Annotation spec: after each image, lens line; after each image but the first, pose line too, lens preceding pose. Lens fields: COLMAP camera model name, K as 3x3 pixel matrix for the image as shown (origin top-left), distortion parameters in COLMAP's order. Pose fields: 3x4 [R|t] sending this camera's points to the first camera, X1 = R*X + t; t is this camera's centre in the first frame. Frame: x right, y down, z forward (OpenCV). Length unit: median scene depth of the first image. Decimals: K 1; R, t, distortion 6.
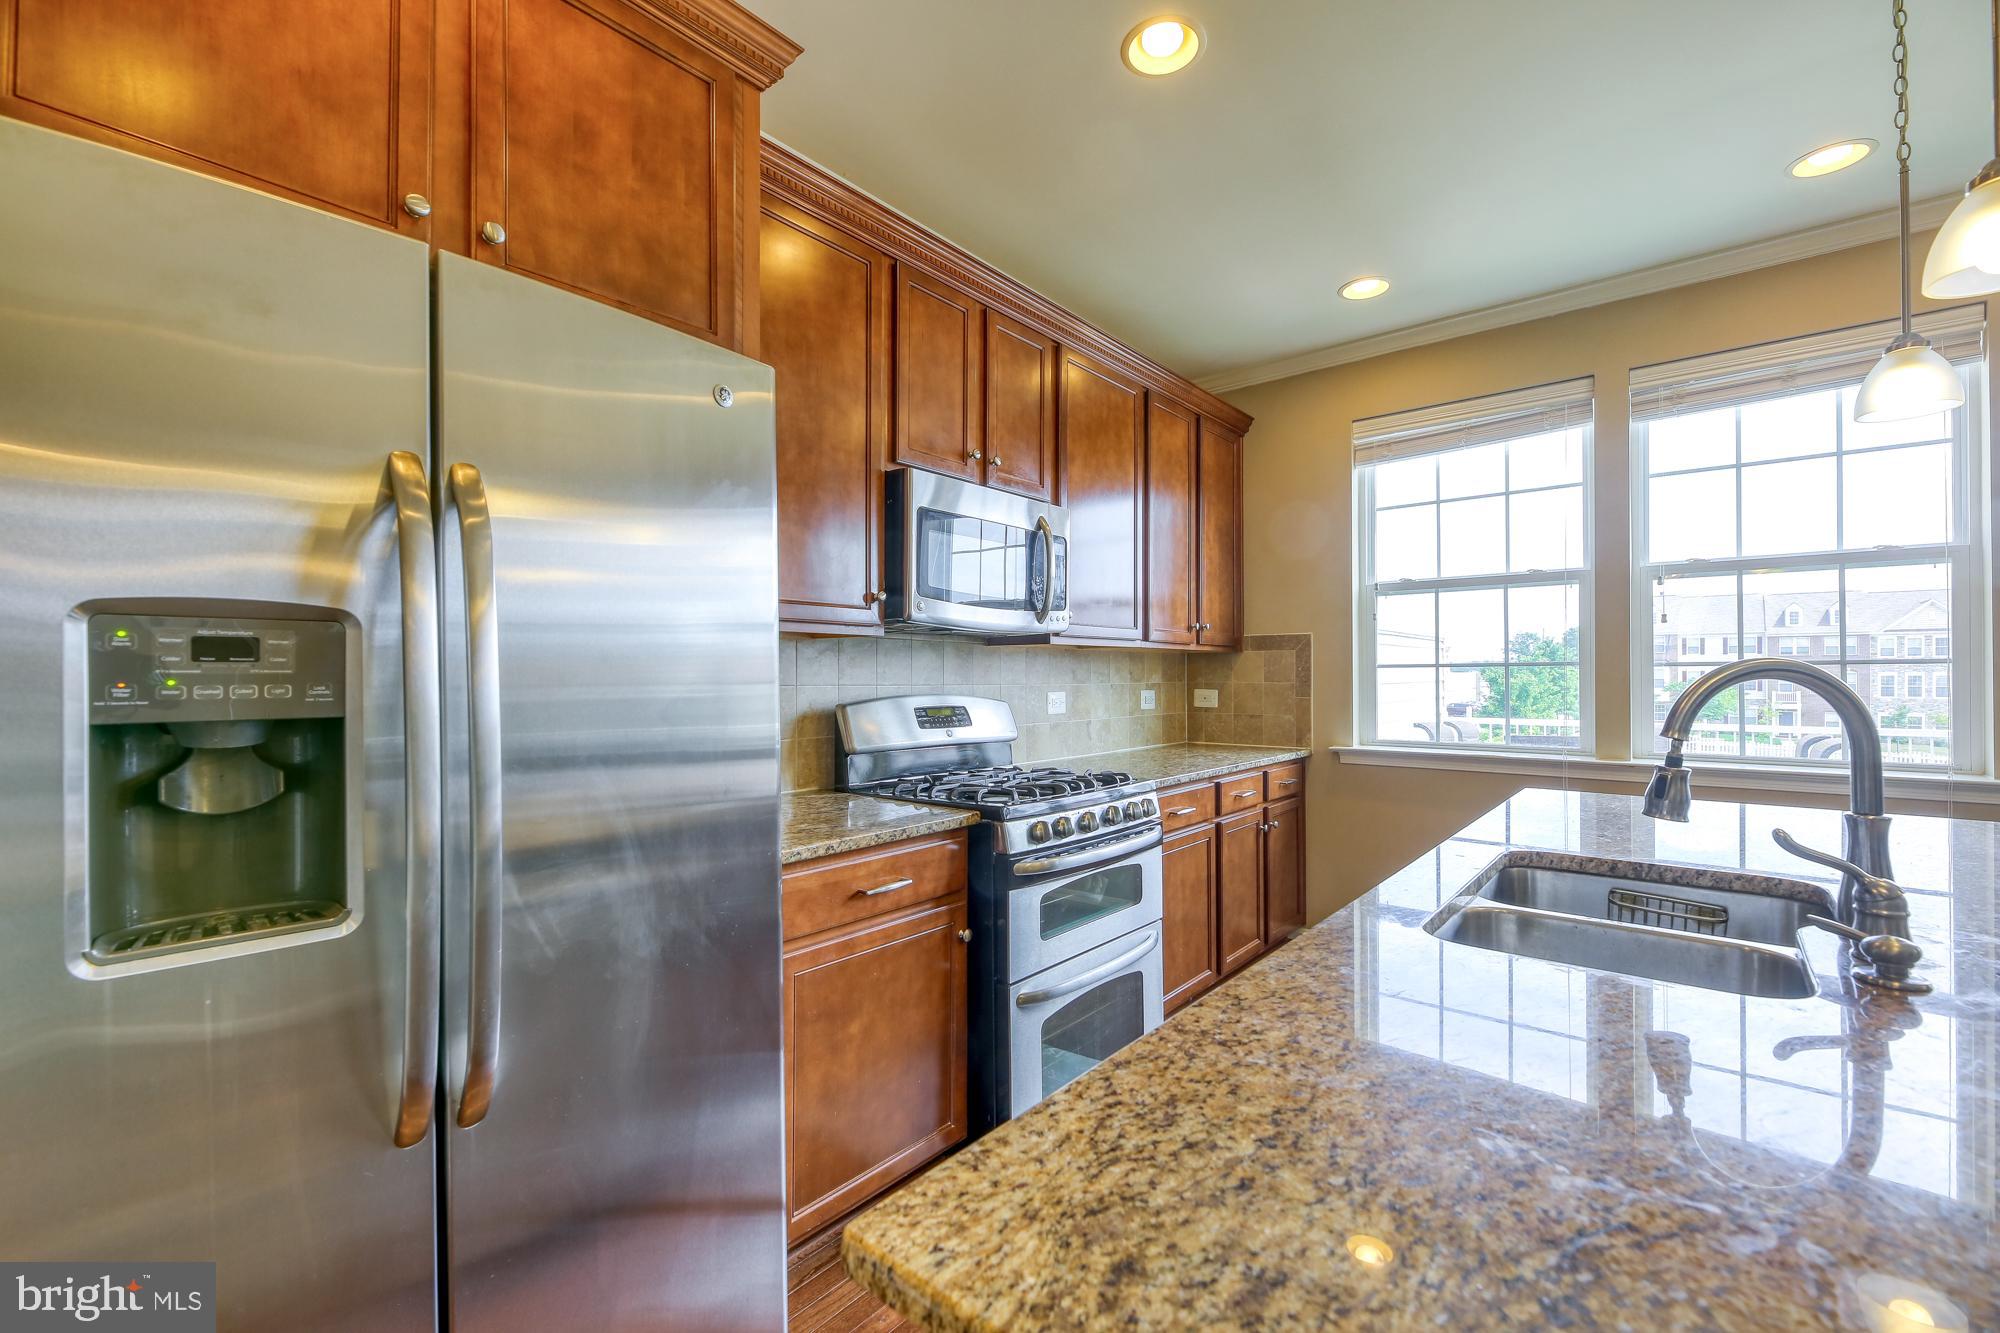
lens RADIAL K [[833.8, 0, 1006.2], [0, 833.8, 694.1], [0, 0, 1]] dist [-0.001719, -0.000228]
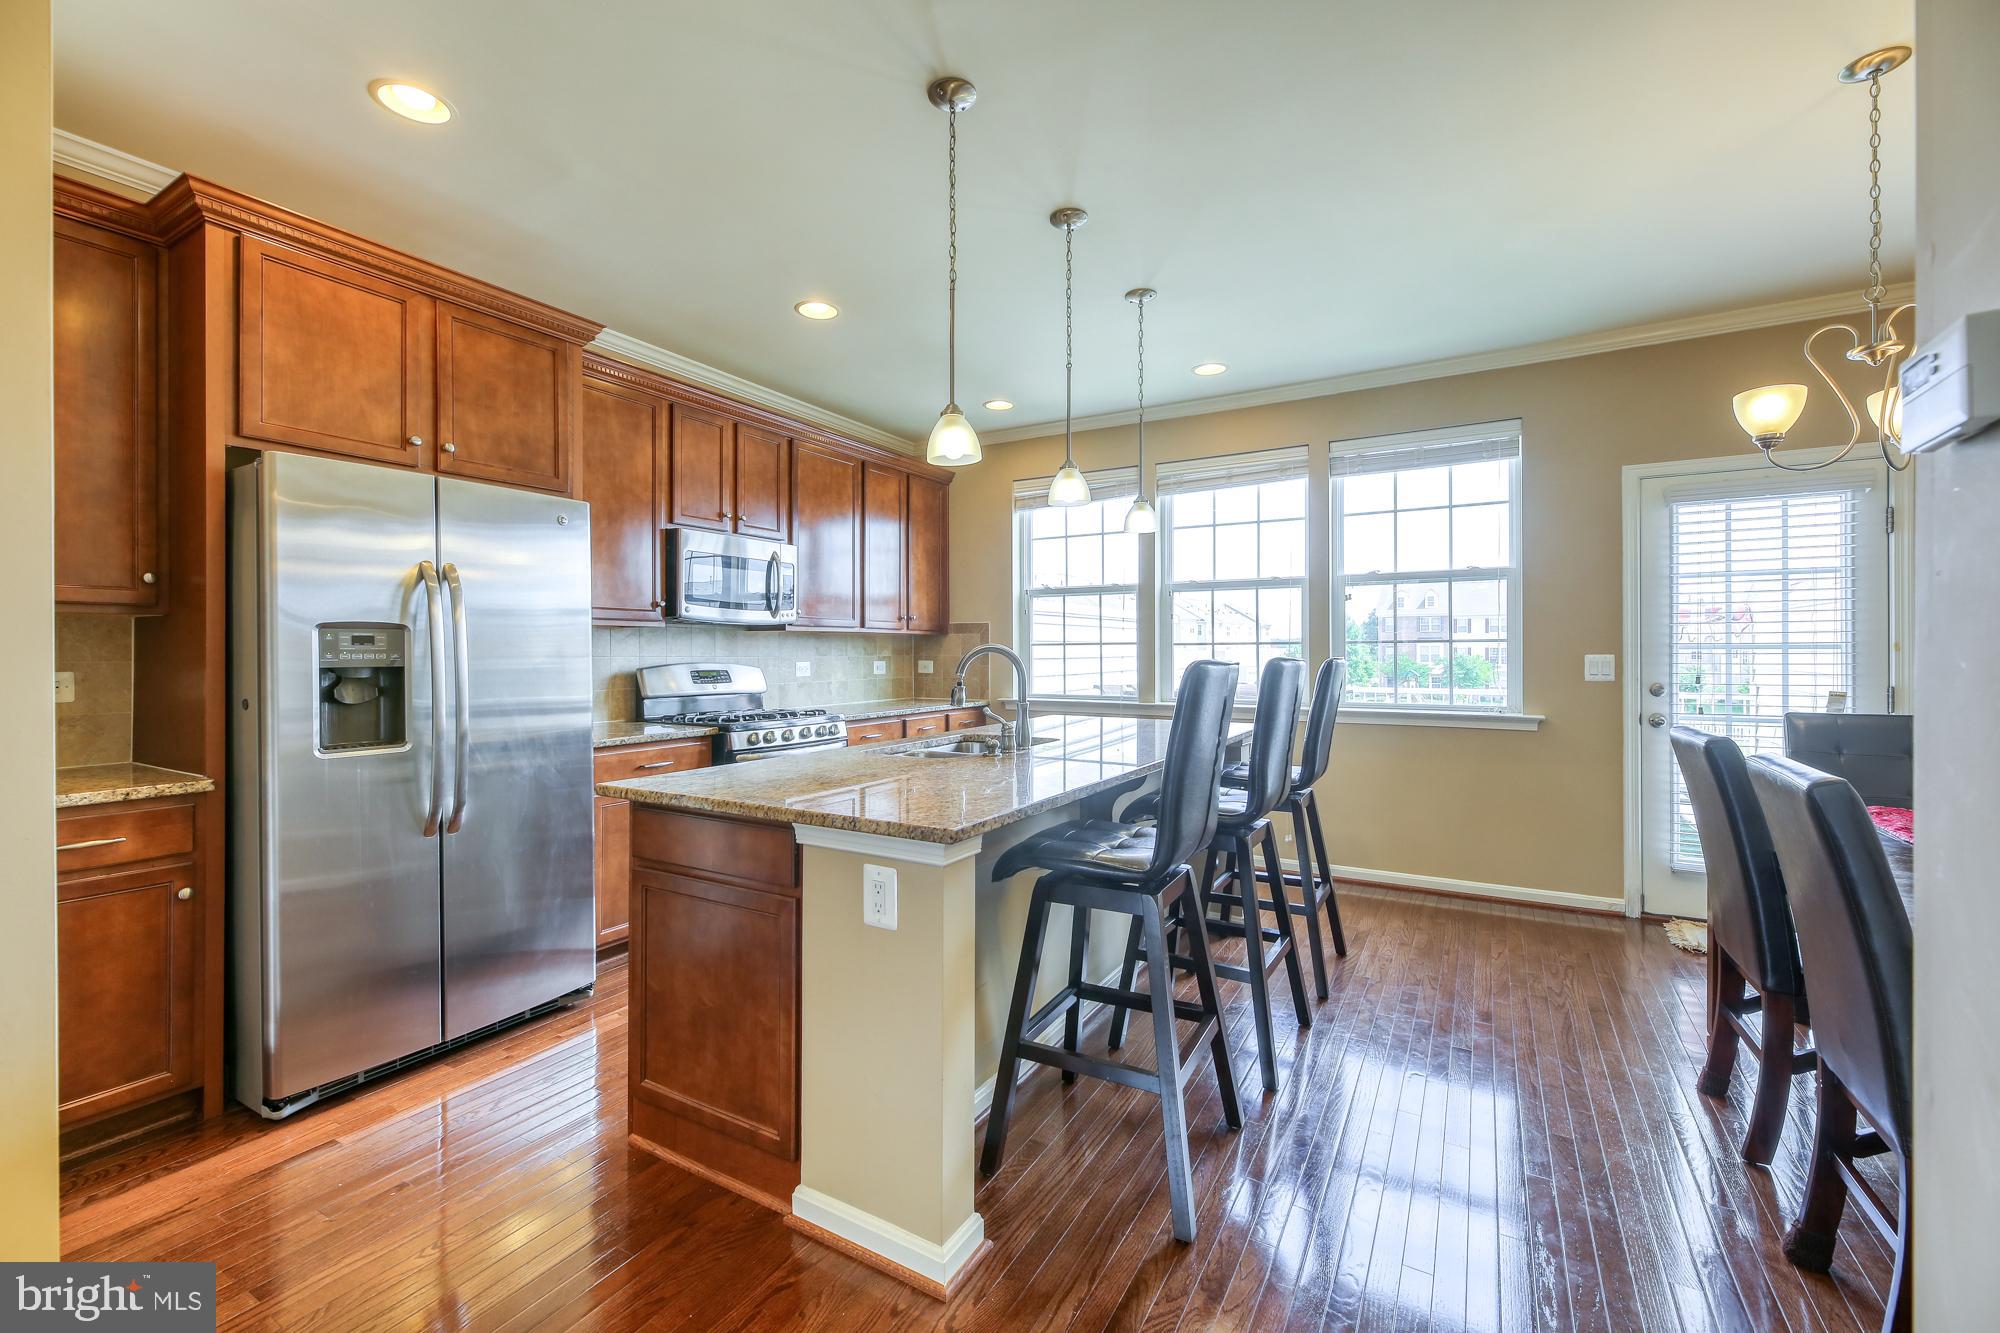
lens RADIAL K [[820.6, 0, 1004.3], [0, 820.6, 669.4], [0, 0, 1]] dist [-0.001131, -0.000457]
pose [[0.985210, -0.003031, 0.171323, 0.233123], [0.002995, 0.999995, 0.000466, 0.016269], [-0.171324, 0.000054, 0.985215, -0.712104]]
